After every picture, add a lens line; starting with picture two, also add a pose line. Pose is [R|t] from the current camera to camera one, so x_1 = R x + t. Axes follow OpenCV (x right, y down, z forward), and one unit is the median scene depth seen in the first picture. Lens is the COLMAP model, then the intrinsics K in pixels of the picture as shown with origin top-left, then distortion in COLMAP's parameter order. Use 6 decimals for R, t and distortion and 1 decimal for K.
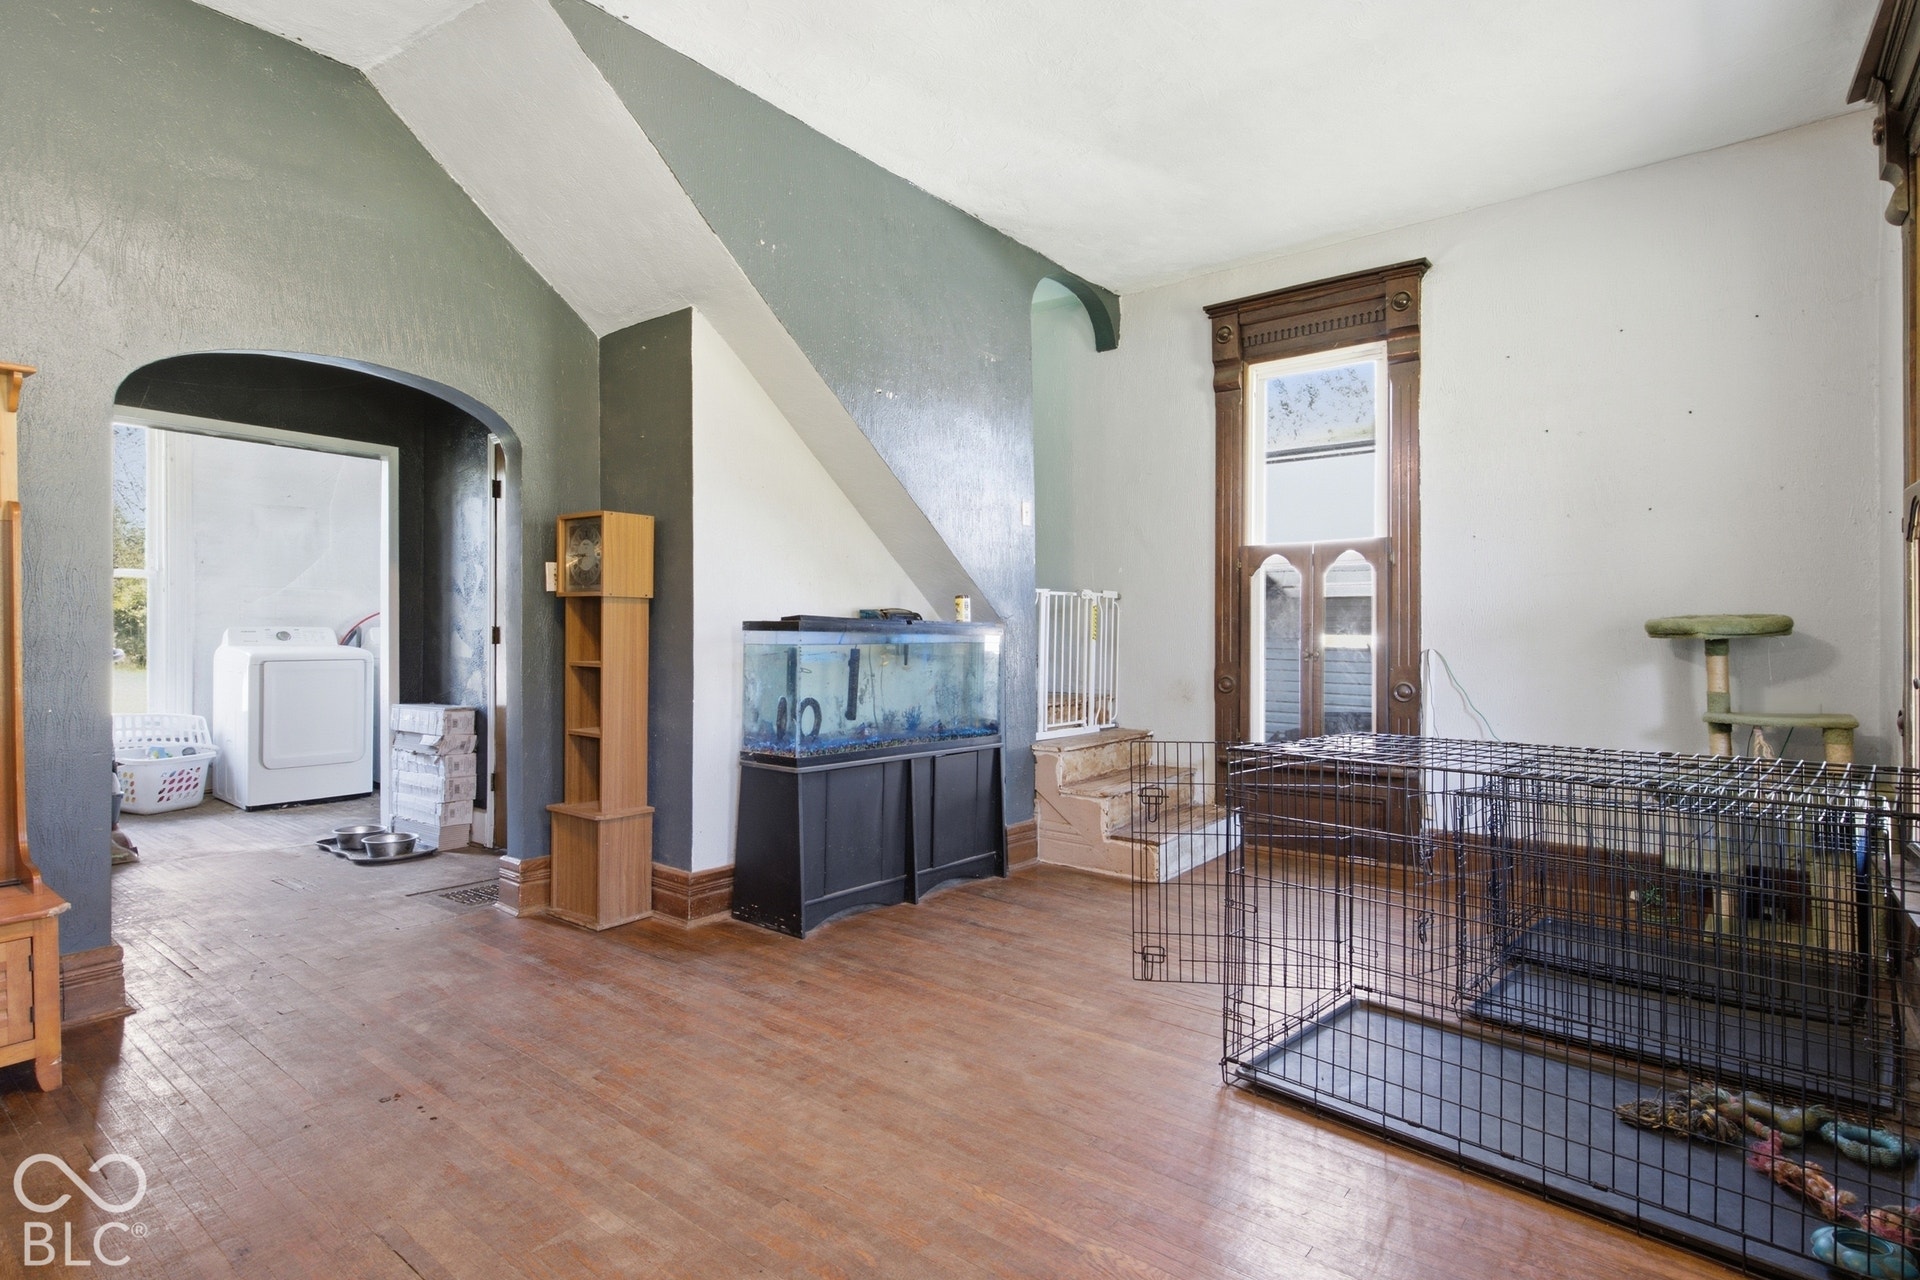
lens RADIAL K [[980.6, 0, 959.3], [0, 980.6, 631.8], [0, 0, 1]] dist [0.007419, -0.000894]
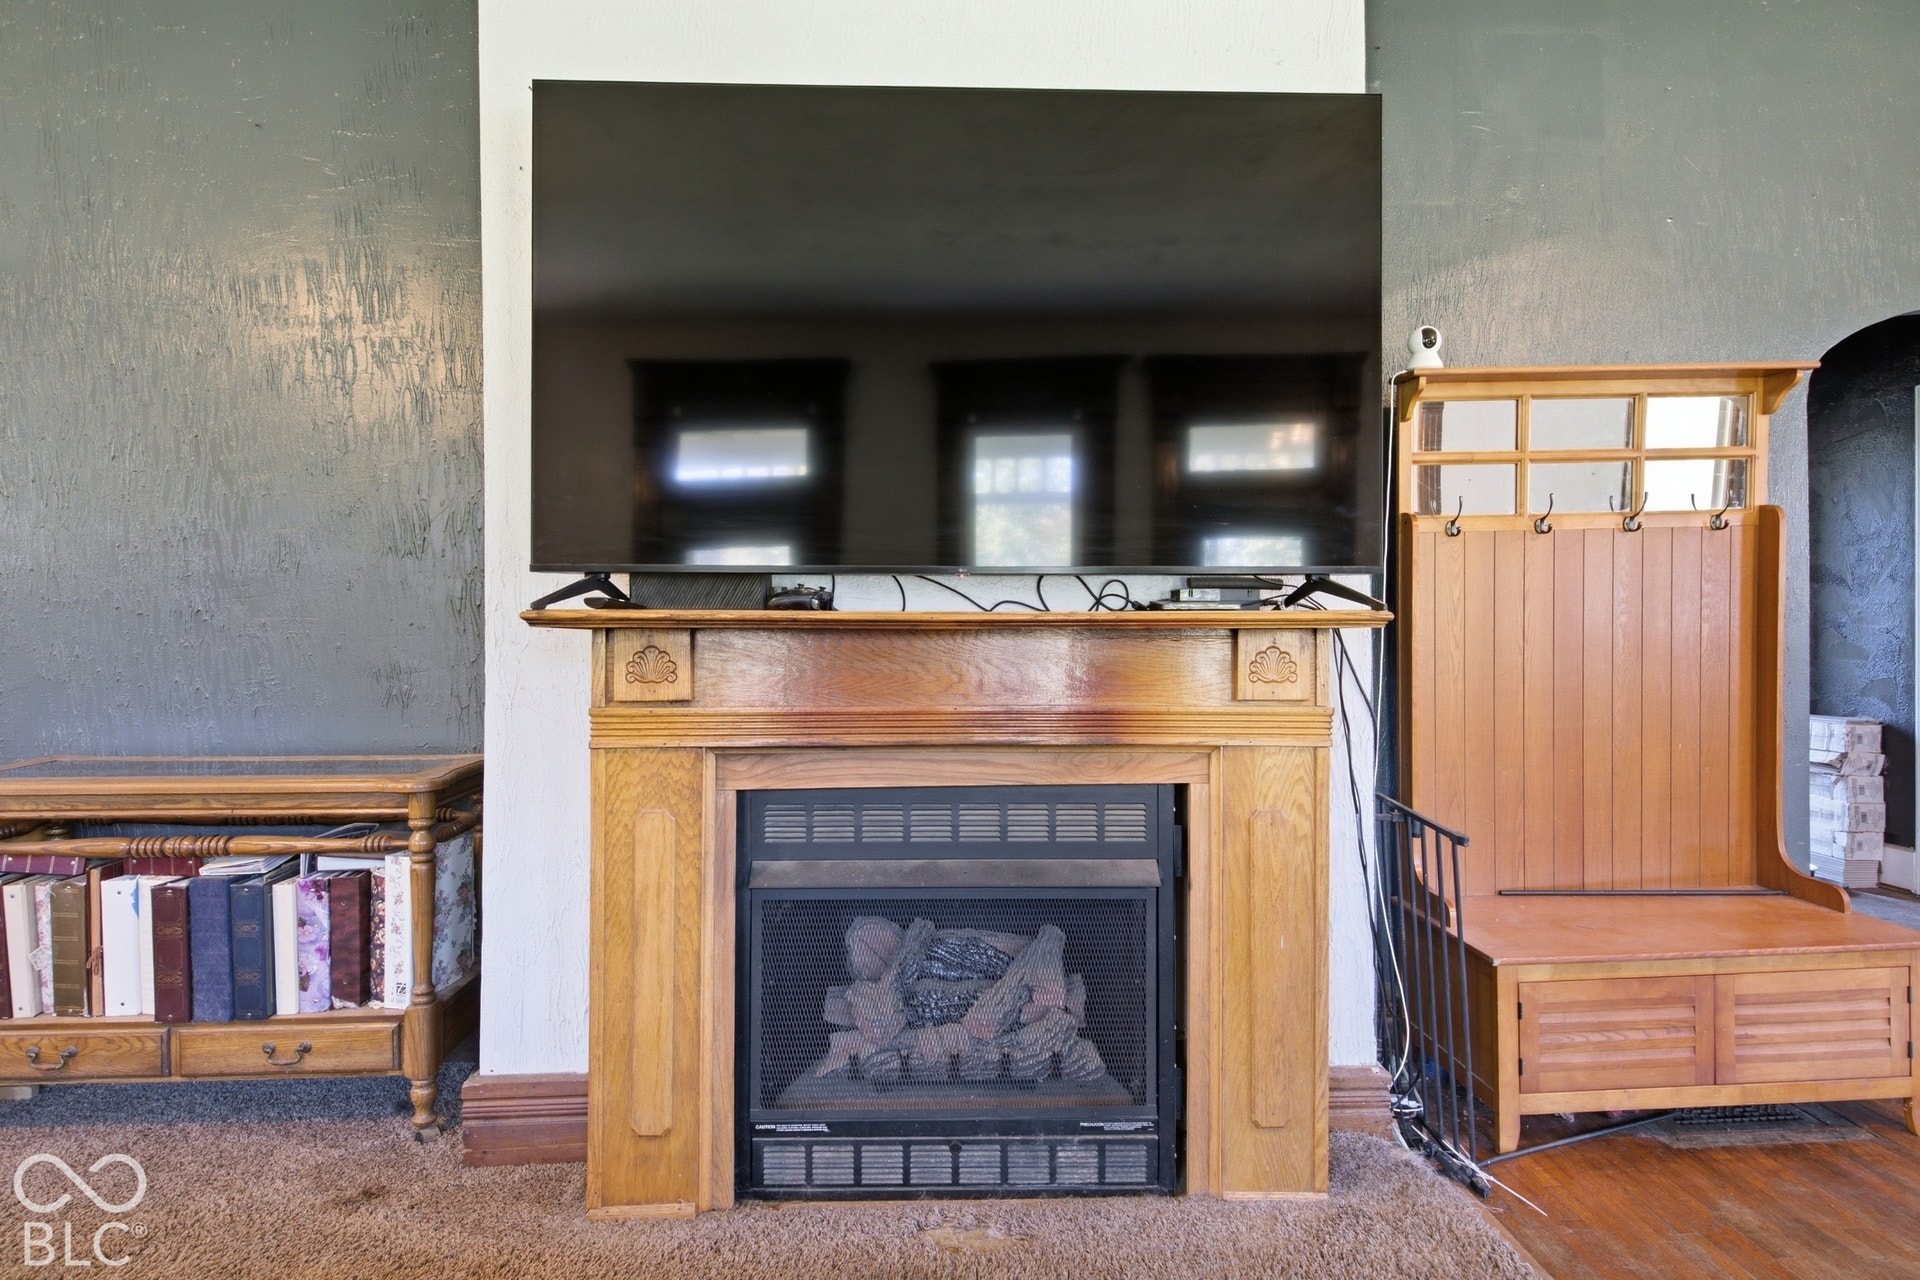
lens RADIAL K [[980.6, 0, 959.3], [0, 980.6, 631.8], [0, 0, 1]] dist [0.007419, -0.000894]
pose [[0.643508, -0.004710, -0.765425, -0.394445], [0.011247, 0.999931, 0.003302, -0.010439], [0.765357, -0.010734, 0.643516, -0.141243]]
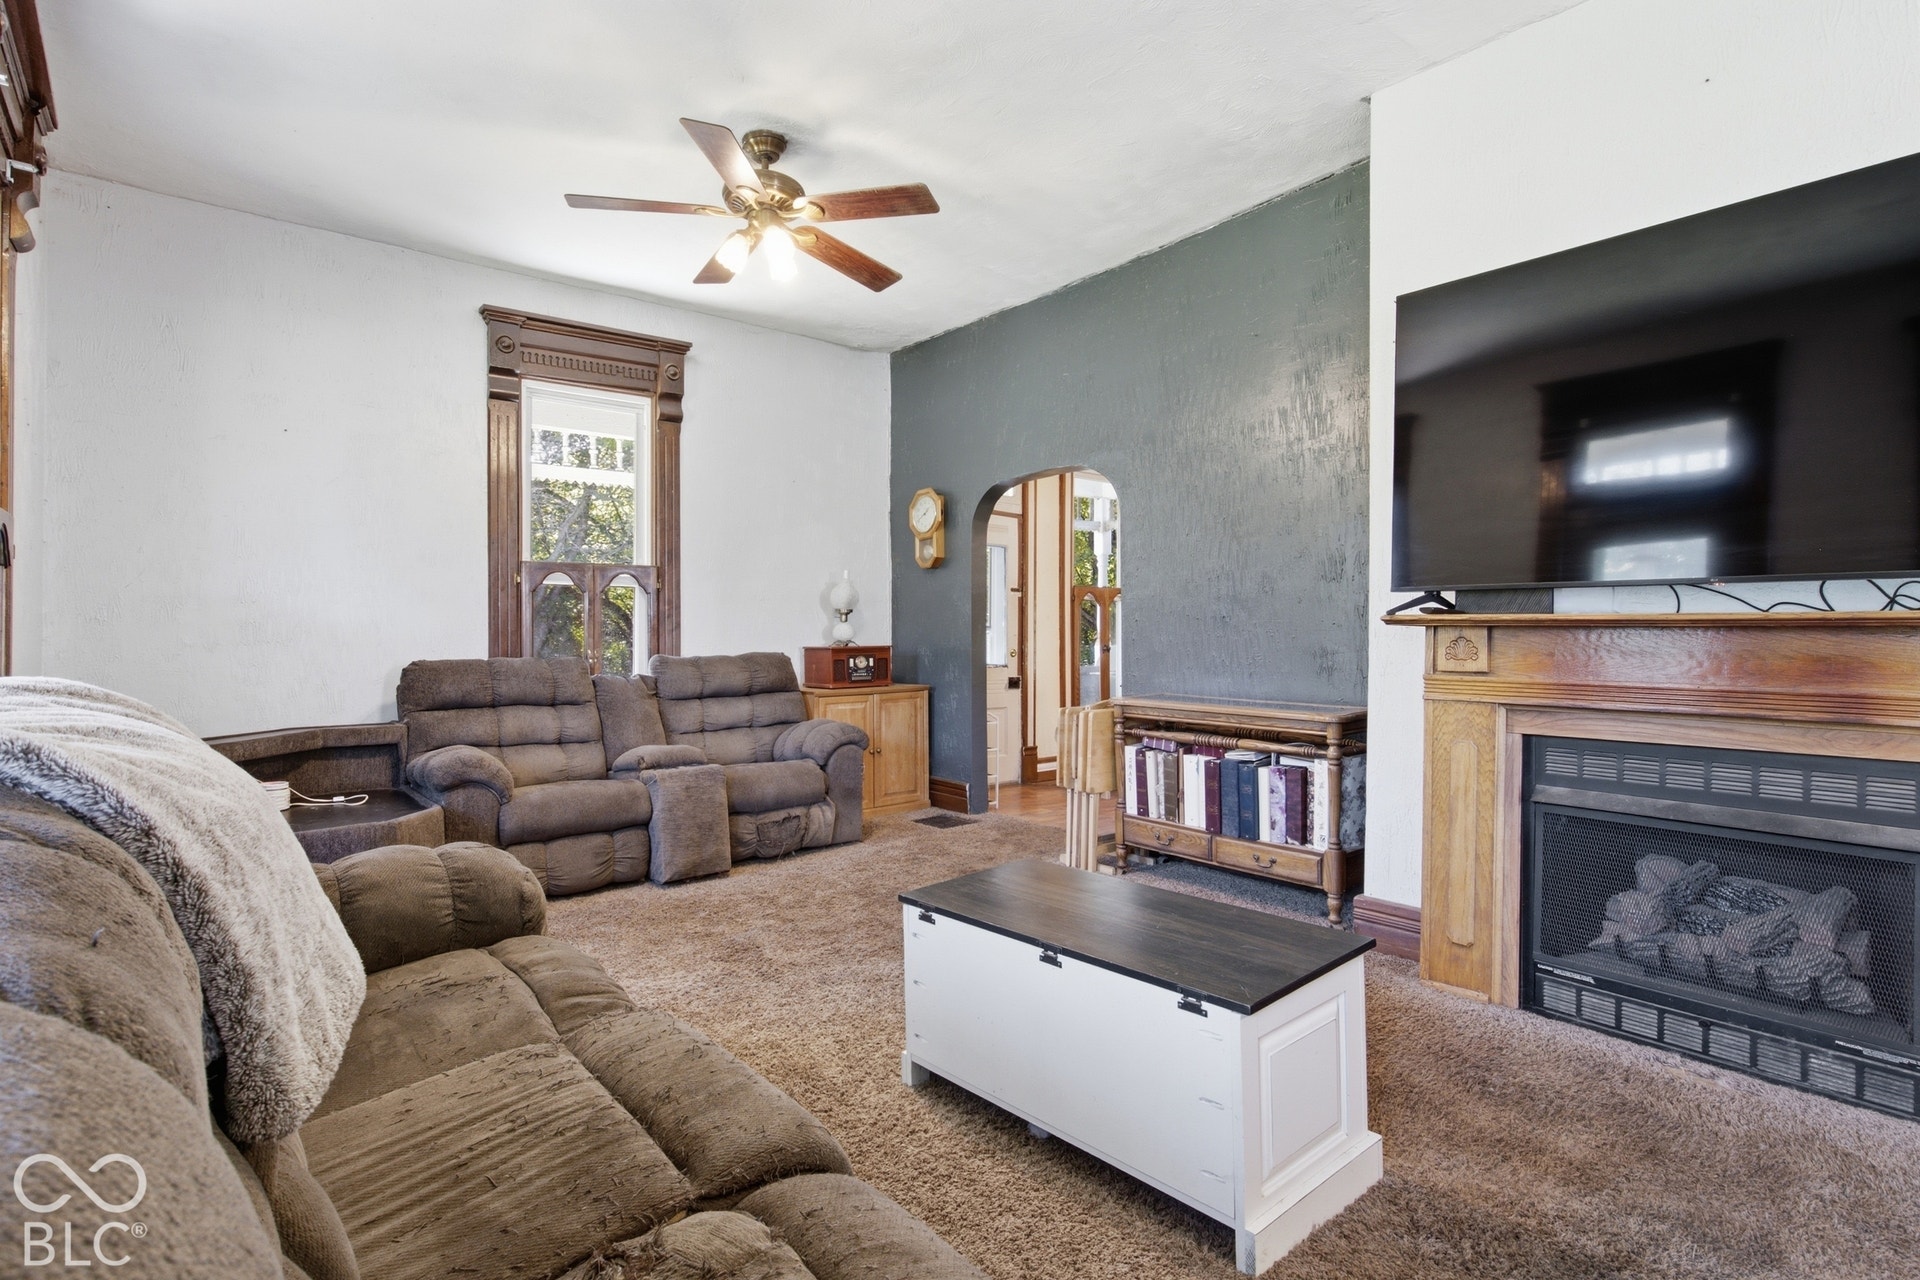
lens RADIAL K [[955.2, 0, 958.8], [0, 955.2, 639.1], [0, 0, 1]] dist [0.003147, -0.000136]
pose [[-0.216038, 0.005014, -0.976372, -0.118216], [0.003862, 0.999983, 0.004280, -0.007570], [0.976377, -0.002846, -0.216053, -0.163845]]
